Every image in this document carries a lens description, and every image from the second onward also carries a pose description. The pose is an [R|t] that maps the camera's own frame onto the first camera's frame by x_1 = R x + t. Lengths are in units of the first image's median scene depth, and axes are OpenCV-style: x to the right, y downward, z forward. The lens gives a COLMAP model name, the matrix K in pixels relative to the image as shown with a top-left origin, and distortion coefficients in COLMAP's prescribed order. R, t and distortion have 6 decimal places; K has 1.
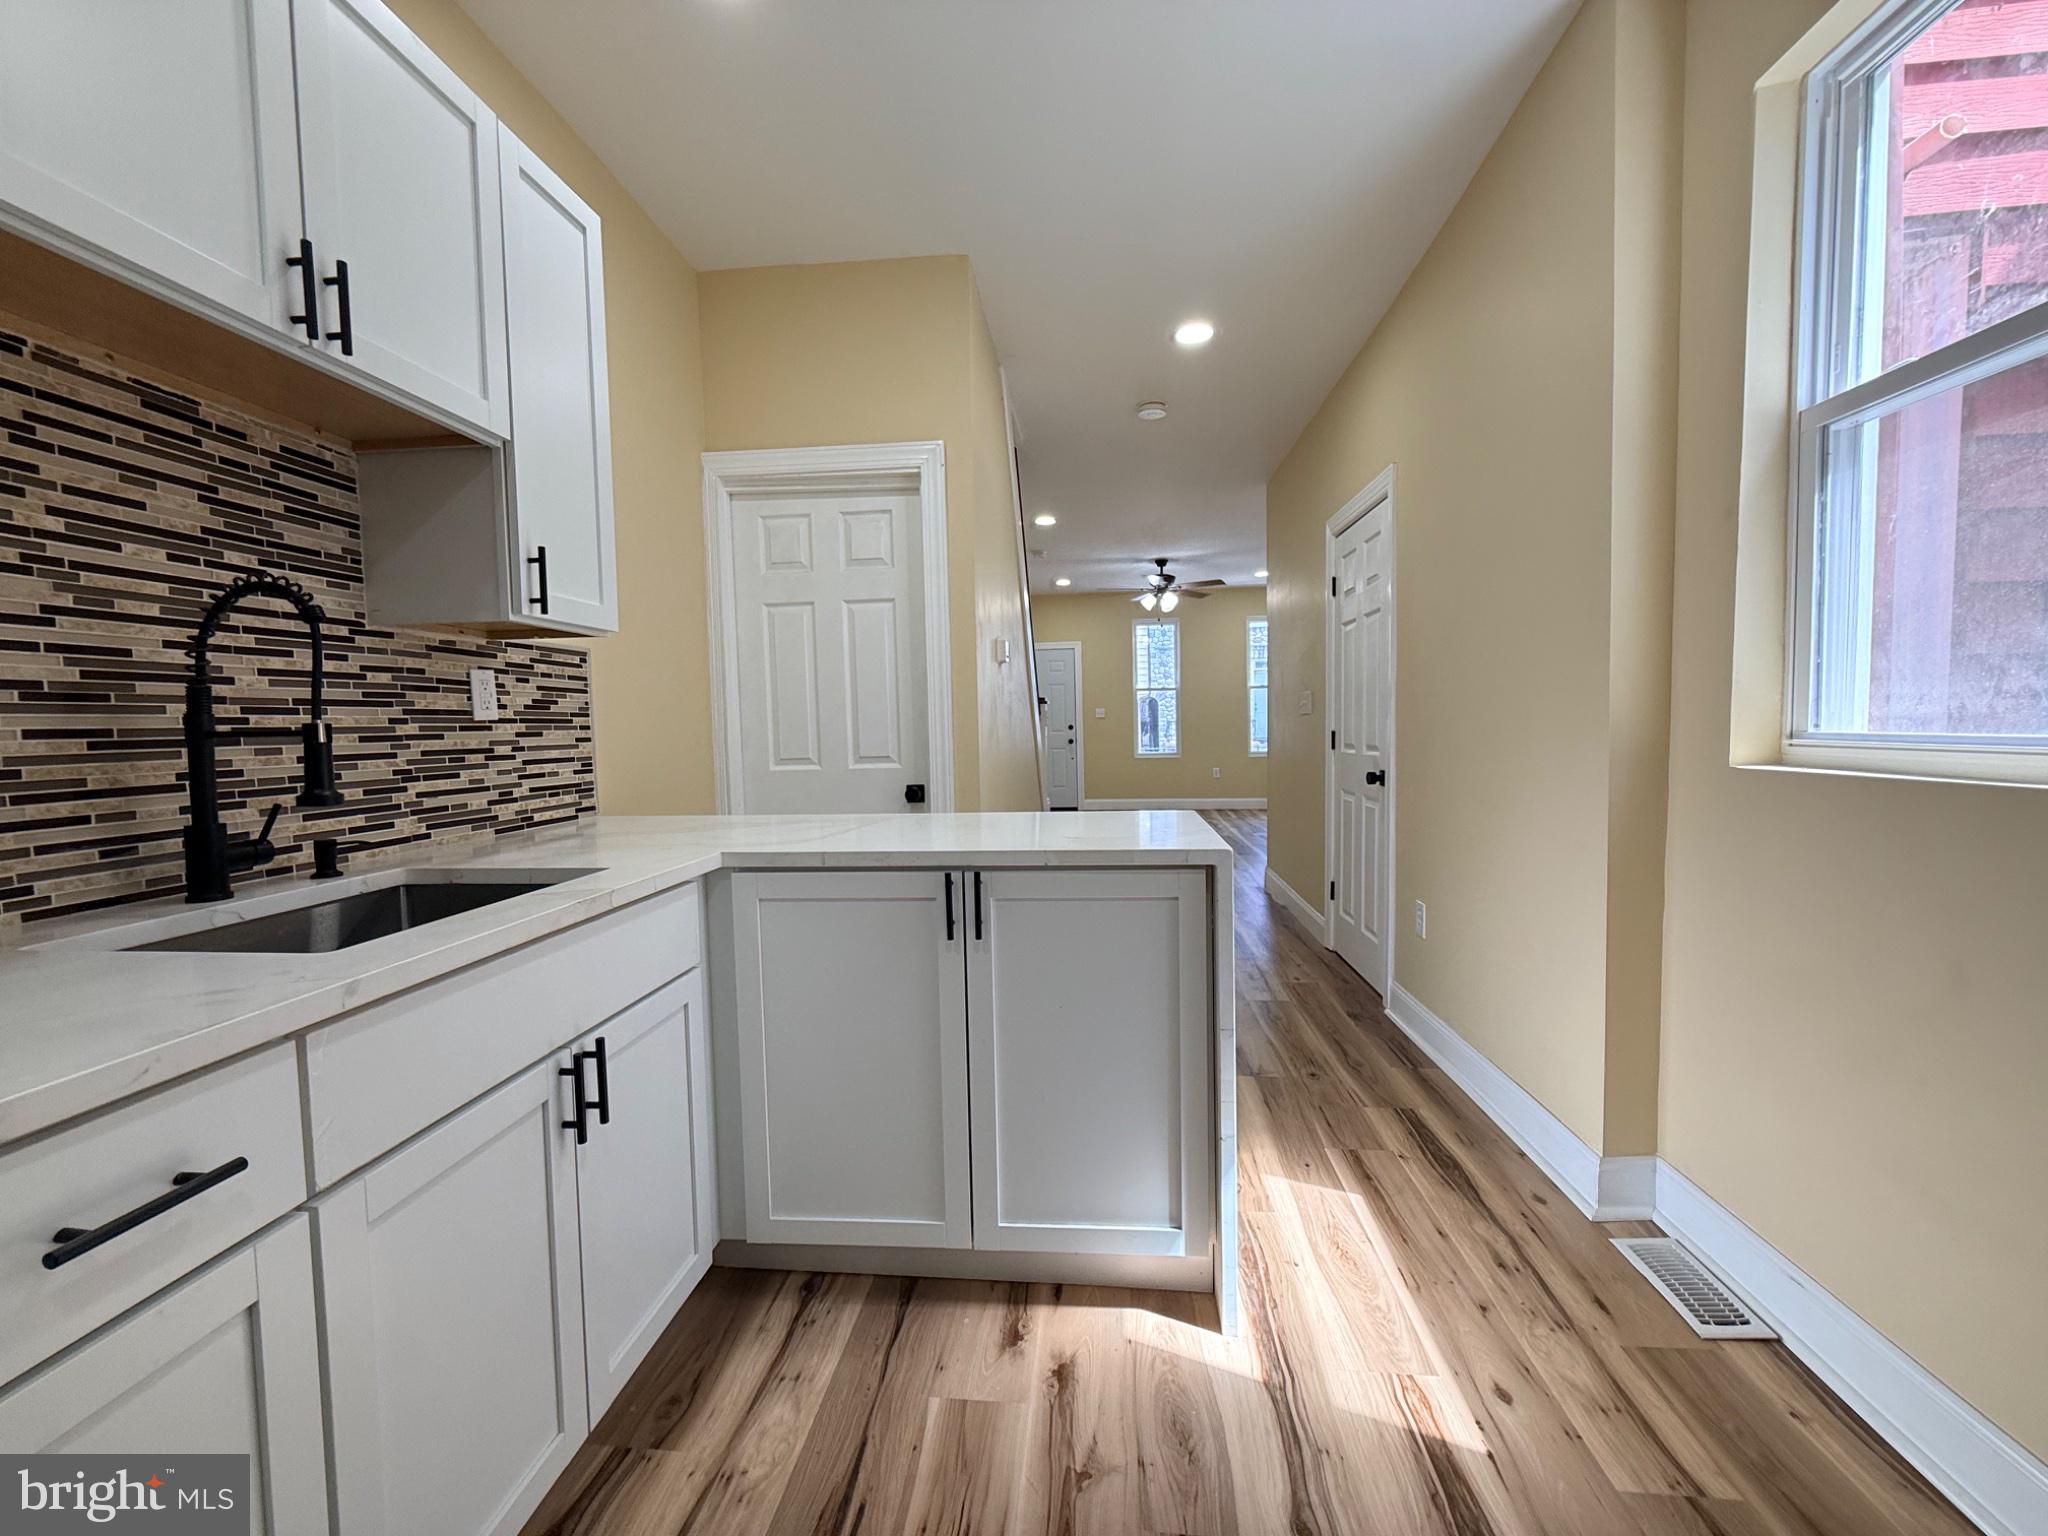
lens RADIAL K [[814.8, 0, 1029.0], [0, 814.8, 767.7], [0, 0, 1]] dist [0.001069, 0.000241]
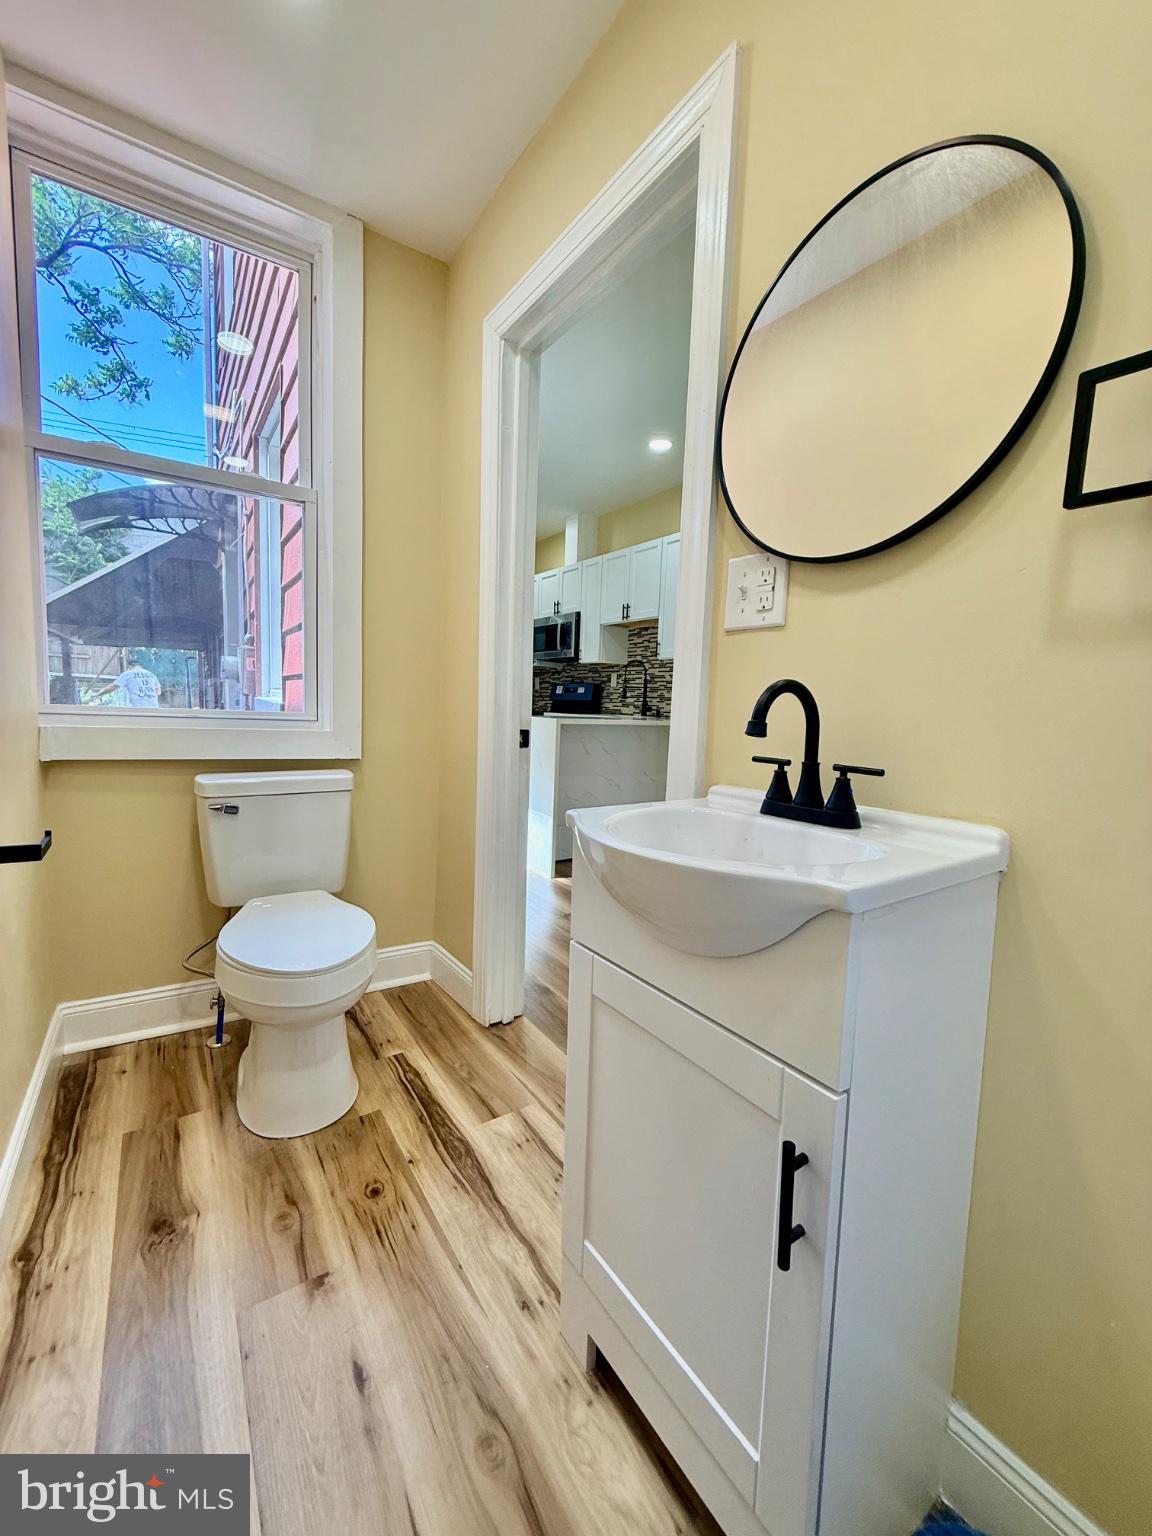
lens RADIAL K [[611.1, 0, 572.1], [0, 611.1, 765.4], [0, 0, 1]] dist [0.001069, 0.000241]
pose [[-0.776620, 0.054889, -0.627574, 1.559142], [-0.057119, 0.985958, 0.156919, -0.106957], [0.627375, 0.157713, -0.762580, 2.964005]]
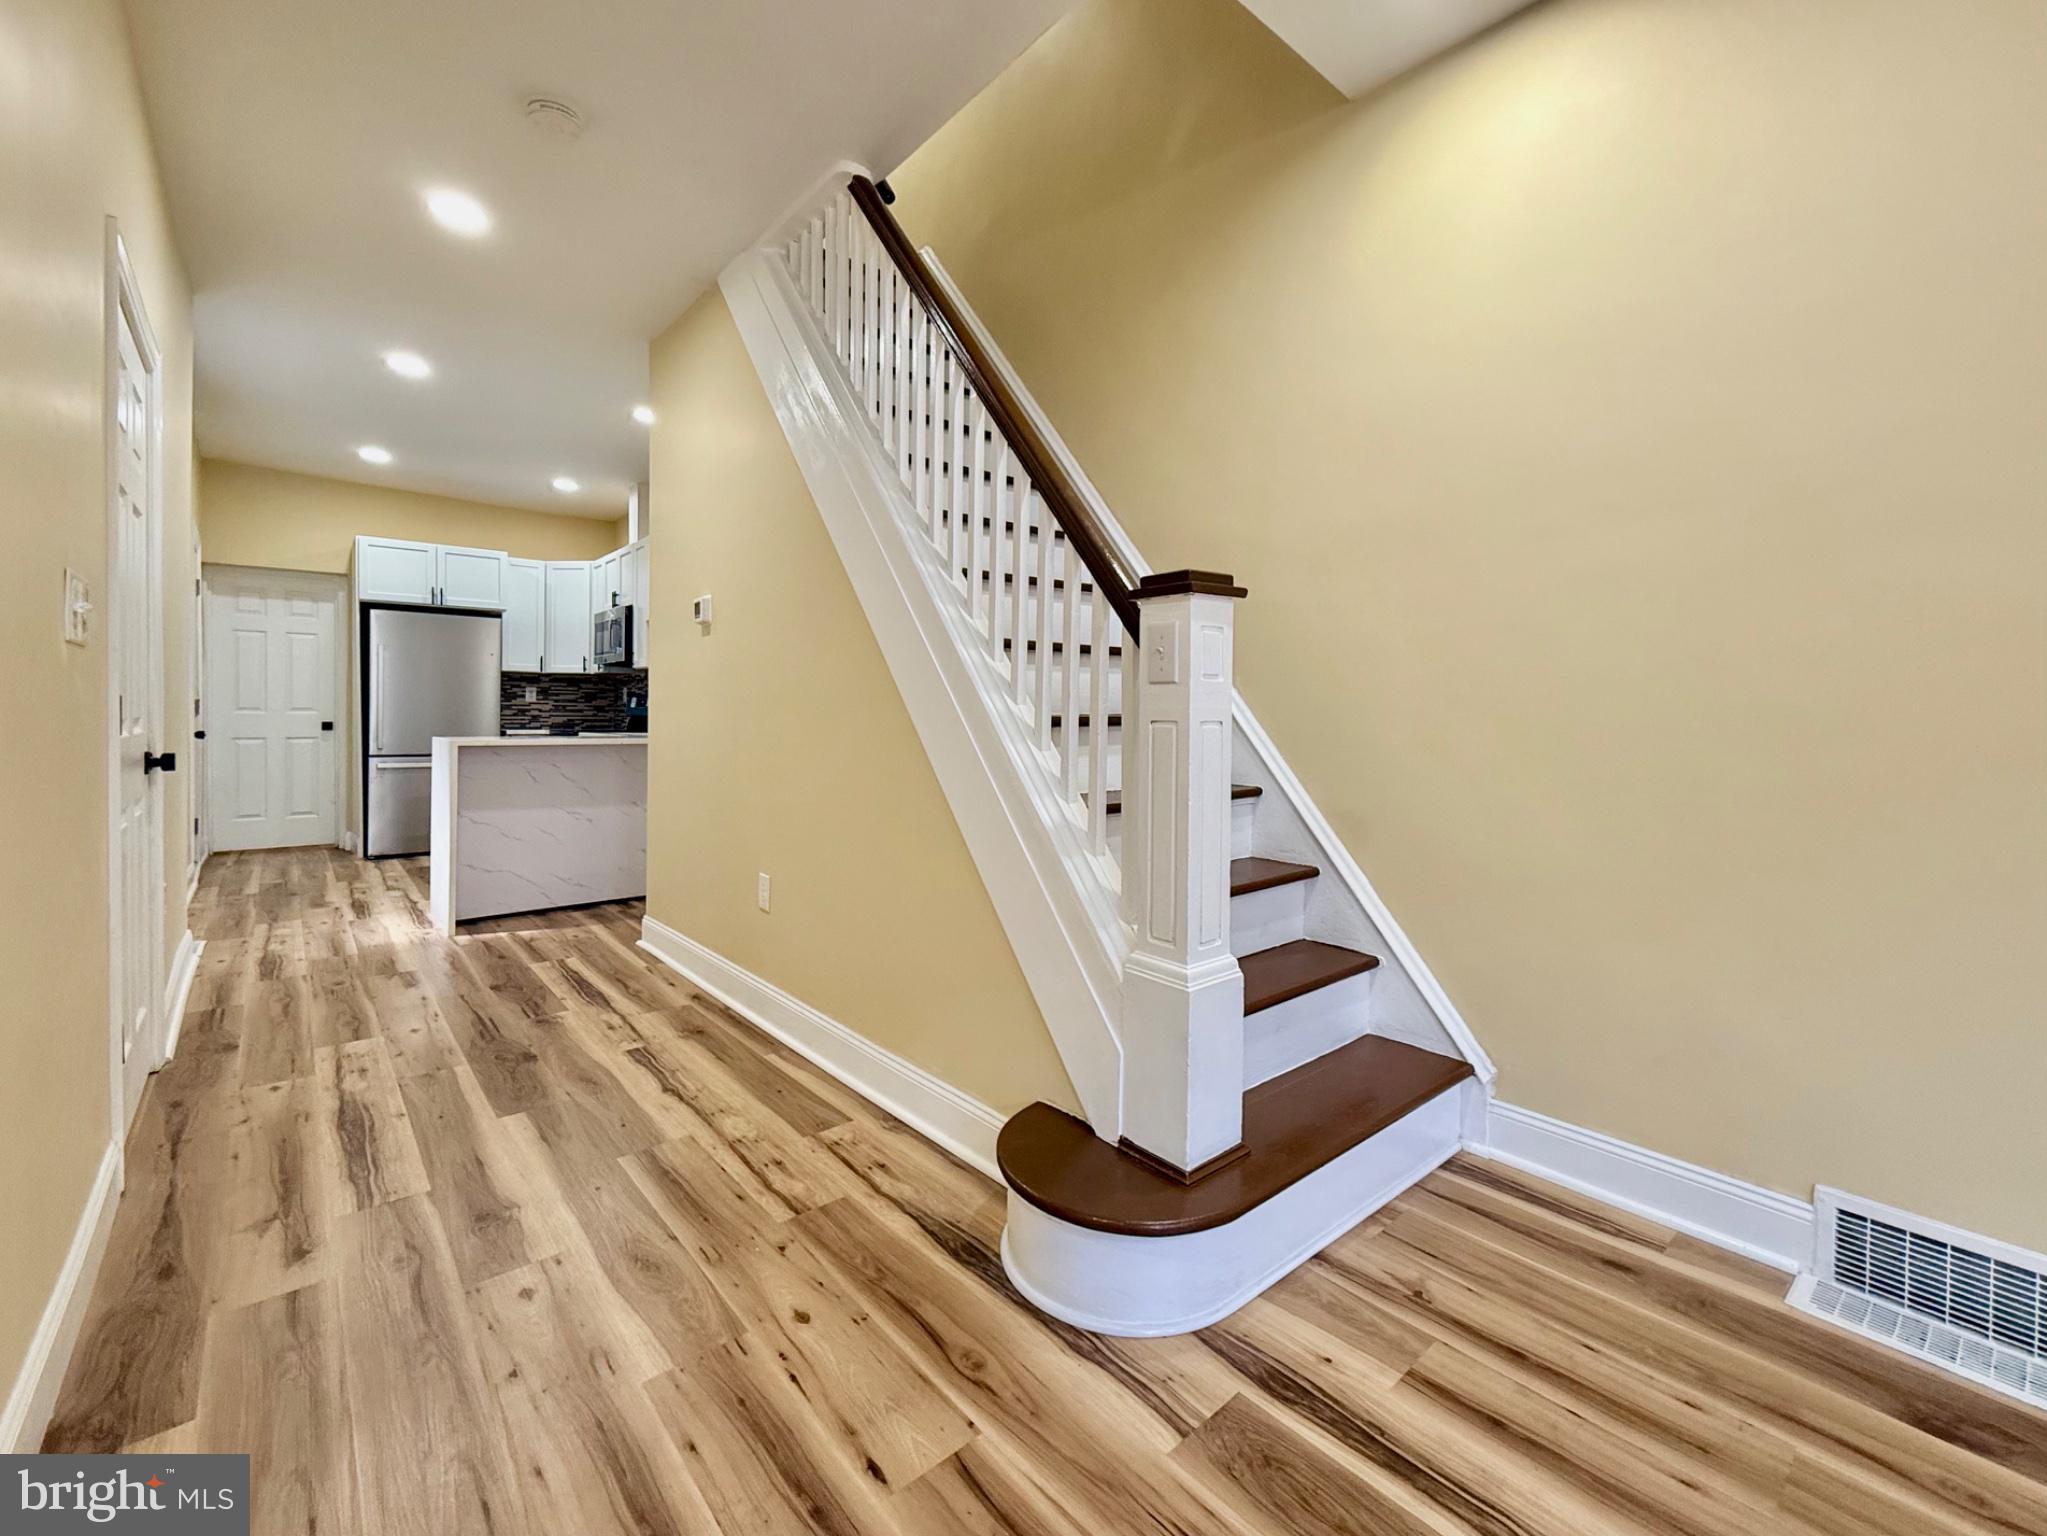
lens RADIAL K [[857.0, 0, 1023.6], [0, 857.0, 724.3], [0, 0, 1]] dist [0.001111, -0.000171]
pose [[-0.691737, 0.019112, -0.721896, 0.896682], [-0.036036, 0.997491, 0.060939, -0.184136], [0.721250, 0.068168, -0.689313, 4.159897]]
